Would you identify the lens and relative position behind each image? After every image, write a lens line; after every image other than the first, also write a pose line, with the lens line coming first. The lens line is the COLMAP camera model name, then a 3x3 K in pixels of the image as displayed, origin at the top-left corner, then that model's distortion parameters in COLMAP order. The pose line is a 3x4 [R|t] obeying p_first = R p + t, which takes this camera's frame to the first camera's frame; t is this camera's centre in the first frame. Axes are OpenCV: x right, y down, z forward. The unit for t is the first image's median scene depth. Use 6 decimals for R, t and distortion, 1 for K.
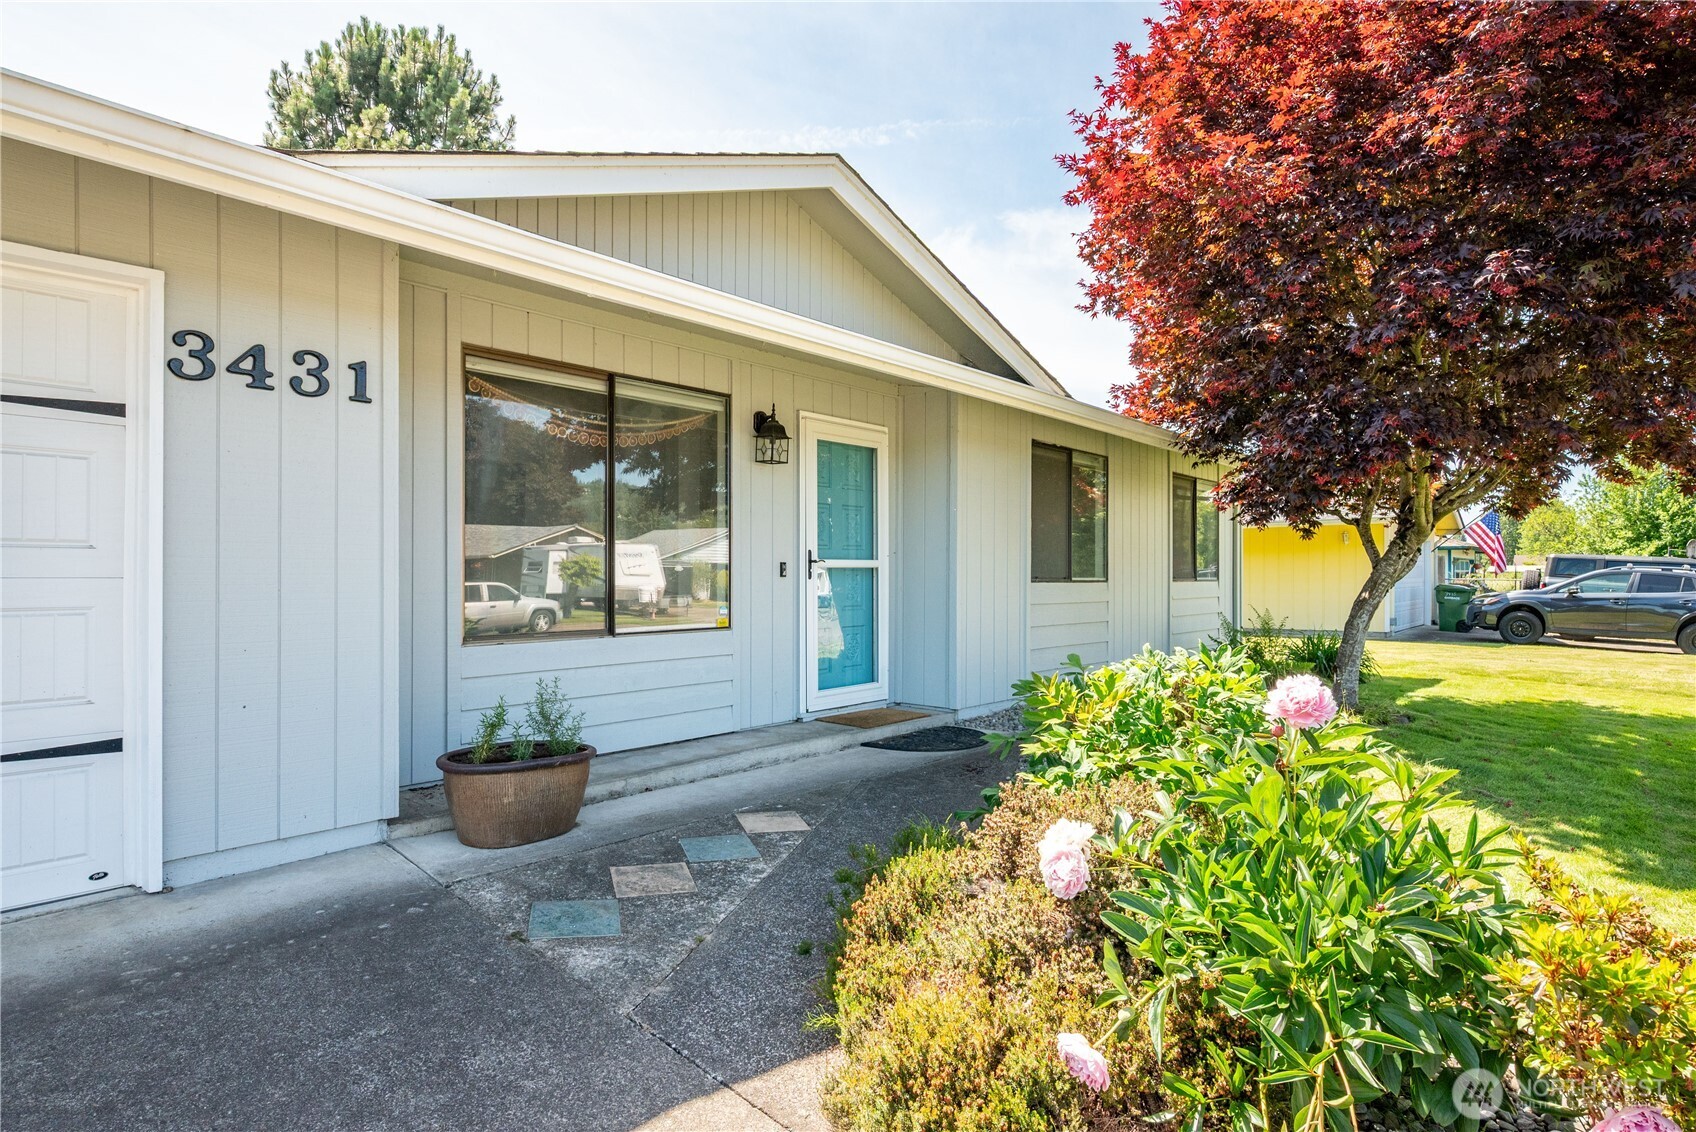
lens RADIAL K [[919.6, 0, 848.0], [0, 919.6, 566.0], [0, 0, 1]] dist [-0.014926, 0.000488]
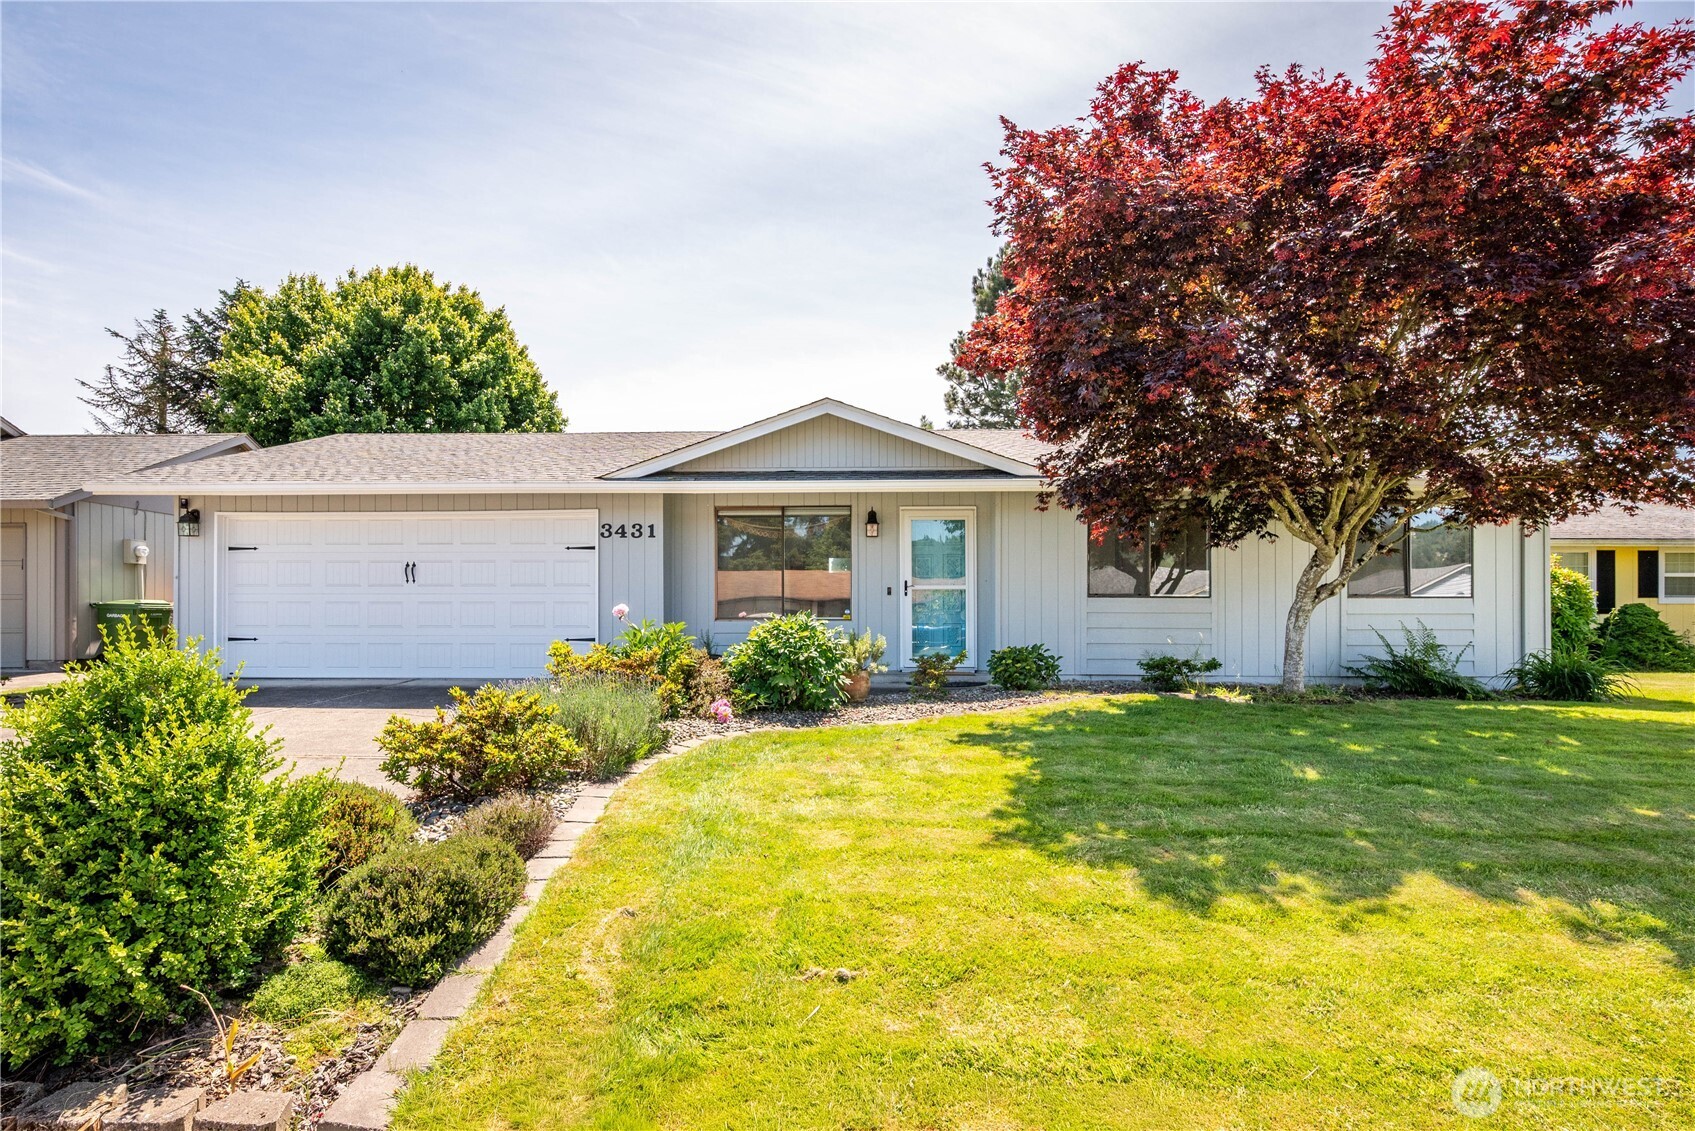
lens RADIAL K [[727.8, 0, 774.4], [0, 727.8, 602.5], [0, 0, 1]] dist [-0.000147, -0.000065]
pose [[0.624222, -0.010174, -0.781181, 0.879346], [0.006509, 0.999948, -0.007822, 0.034507], [0.781220, -0.000202, 0.624256, -0.118434]]
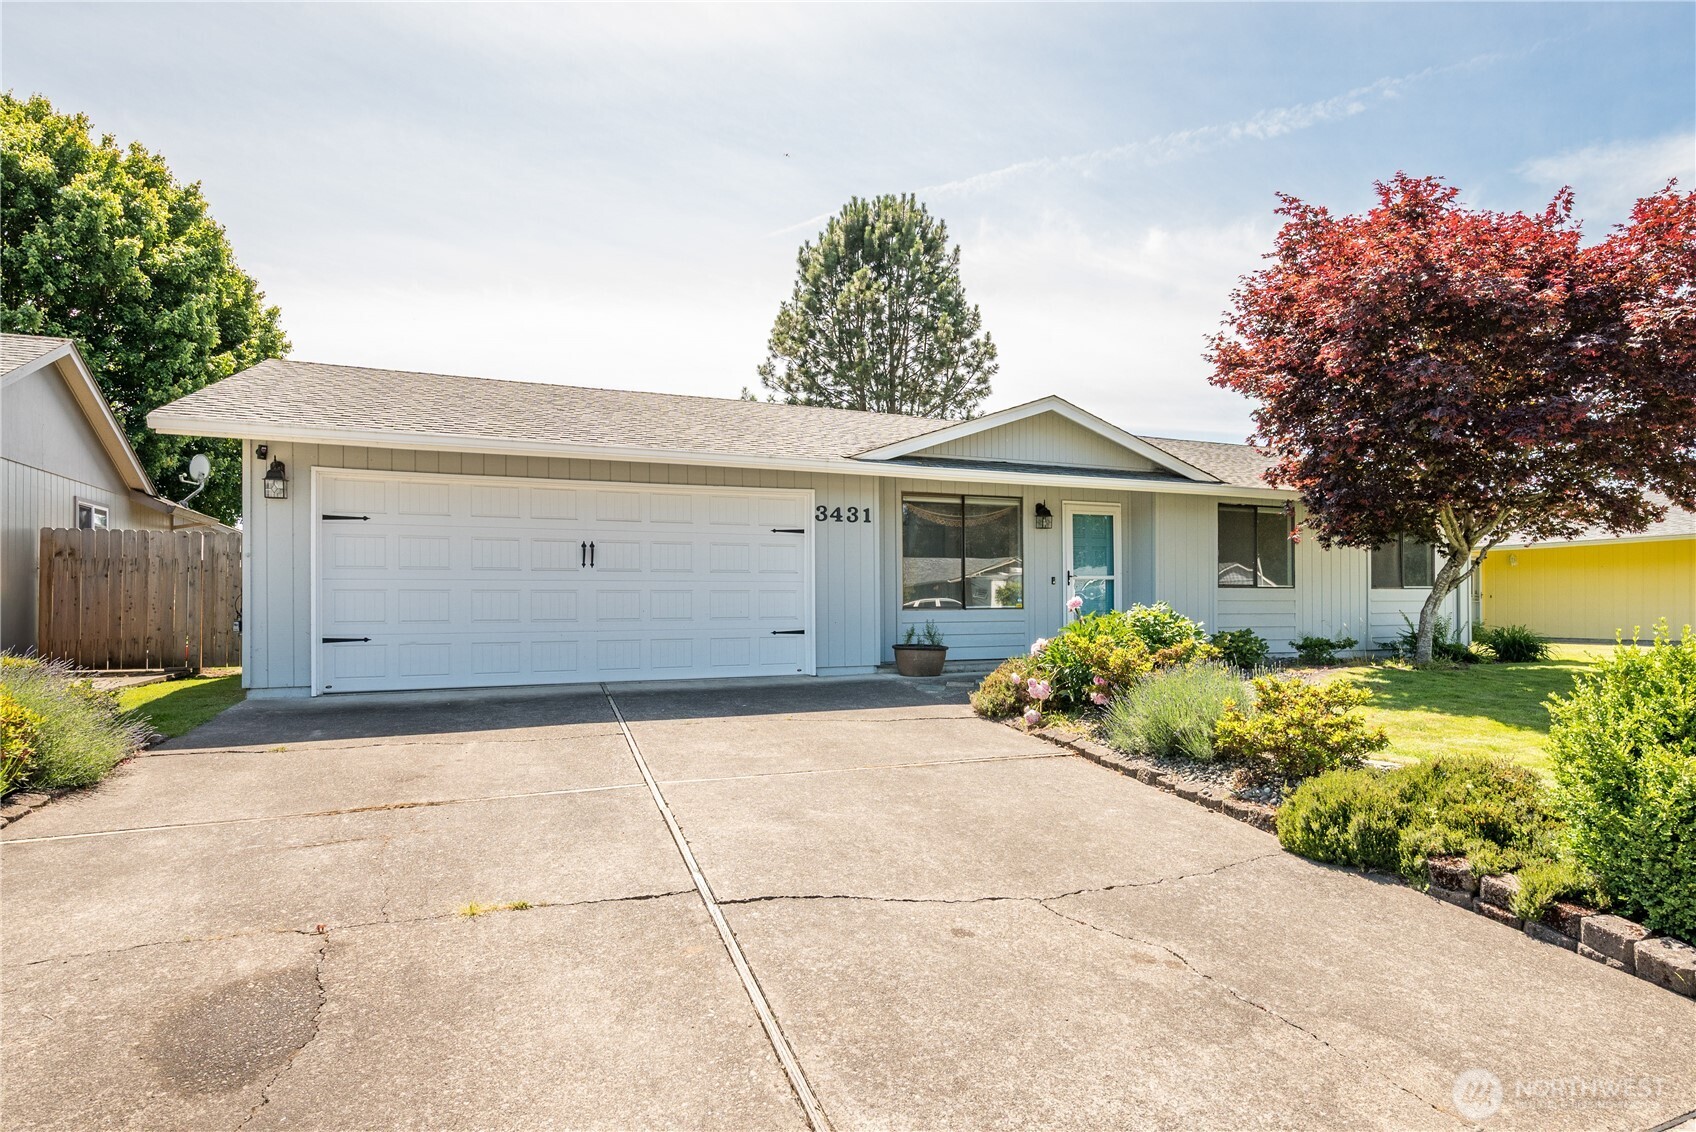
lens RADIAL K [[811.8, 0, 848.0], [0, 811.8, 566.0], [0, 0, 1]] dist [0.000406, -0.001161]
pose [[0.879084, -0.021429, -0.476185, 0.344464], [0.006242, 0.999421, -0.033453, 0.025507], [0.476626, 0.026436, 0.878709, -0.696536]]
